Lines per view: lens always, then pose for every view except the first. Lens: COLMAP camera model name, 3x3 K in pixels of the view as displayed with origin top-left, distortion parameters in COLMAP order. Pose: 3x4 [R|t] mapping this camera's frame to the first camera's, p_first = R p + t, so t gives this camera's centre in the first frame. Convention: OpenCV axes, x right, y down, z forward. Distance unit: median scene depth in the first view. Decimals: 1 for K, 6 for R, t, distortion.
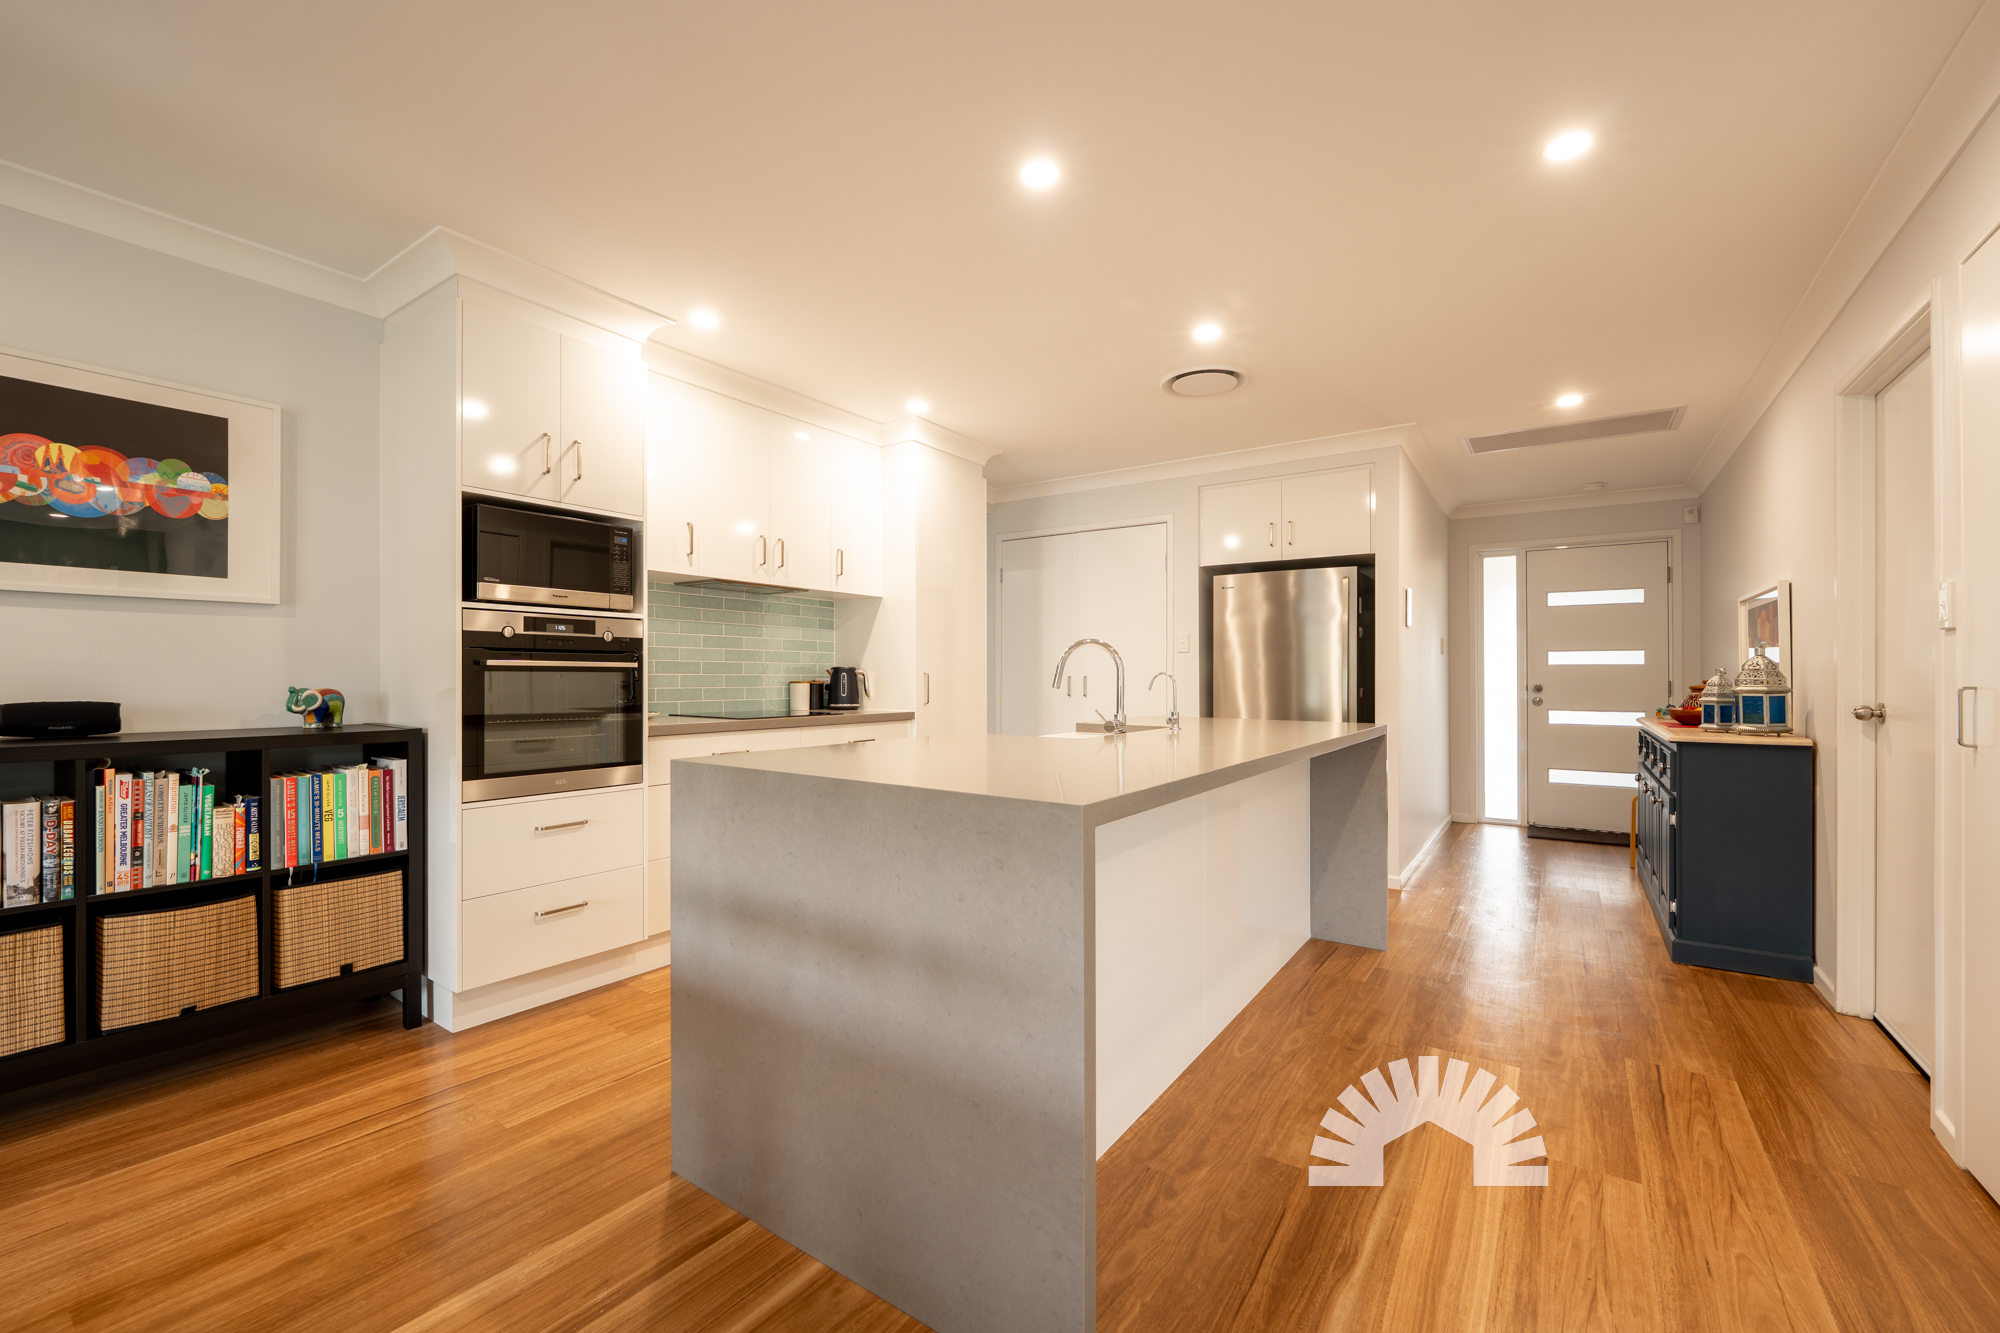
lens RADIAL K [[814.6, 0, 990.3], [0, 814.6, 674.8], [0, 0, 1]] dist [-0.012935, -0.000349]
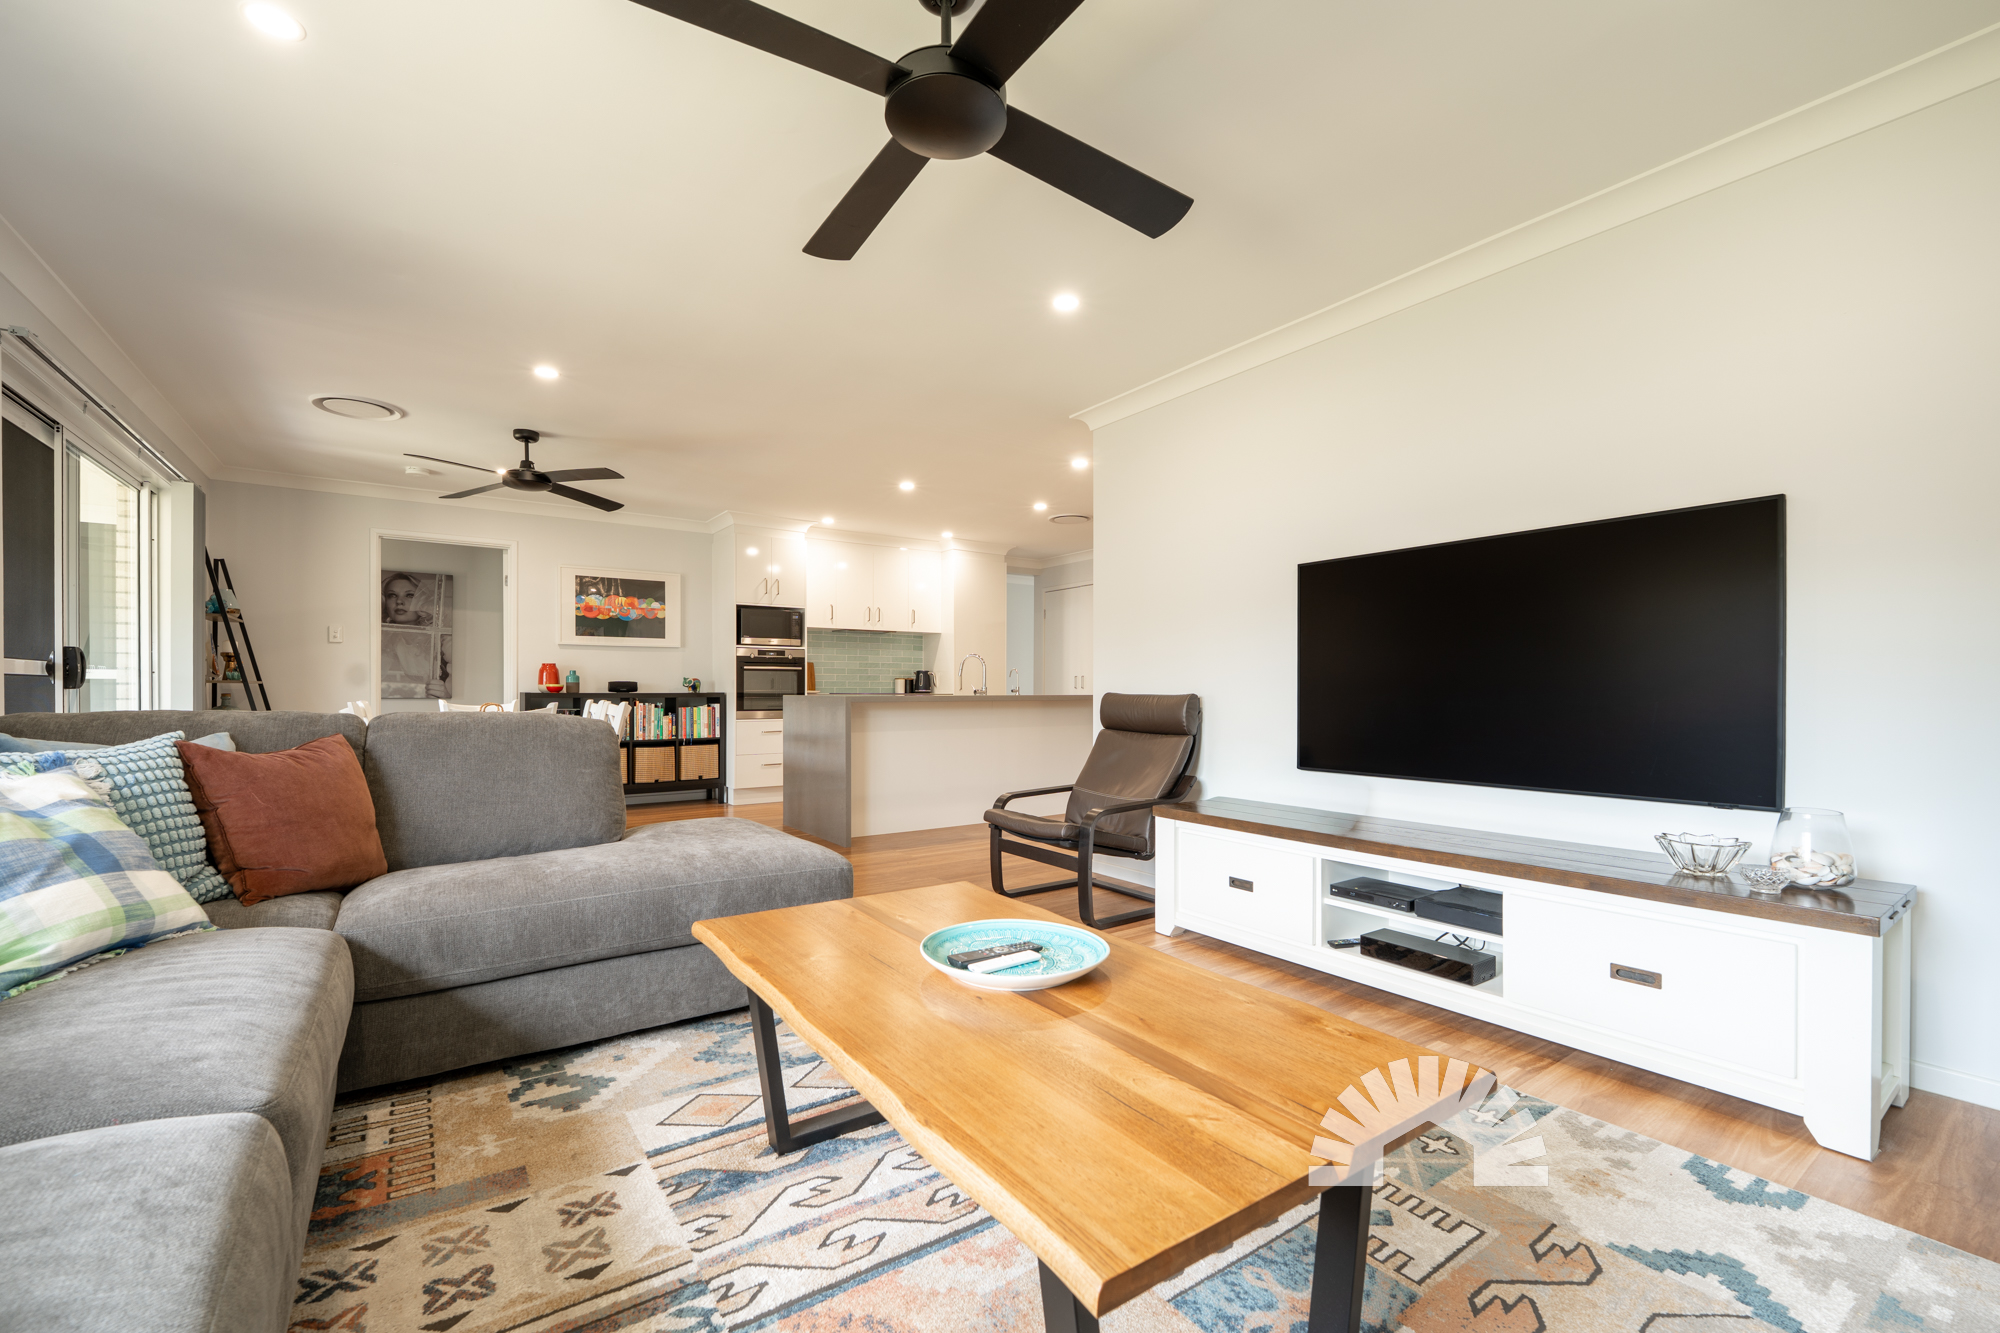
lens RADIAL K [[836.3, 0, 991.8], [0, 836.3, 686.0], [0, 0, 1]] dist [-0.000035, -0.000095]
pose [[0.938760, -0.005941, -0.344520, 1.023267], [0.004072, 0.999973, -0.006148, 0.062155], [0.344547, 0.004368, 0.938759, -1.223253]]
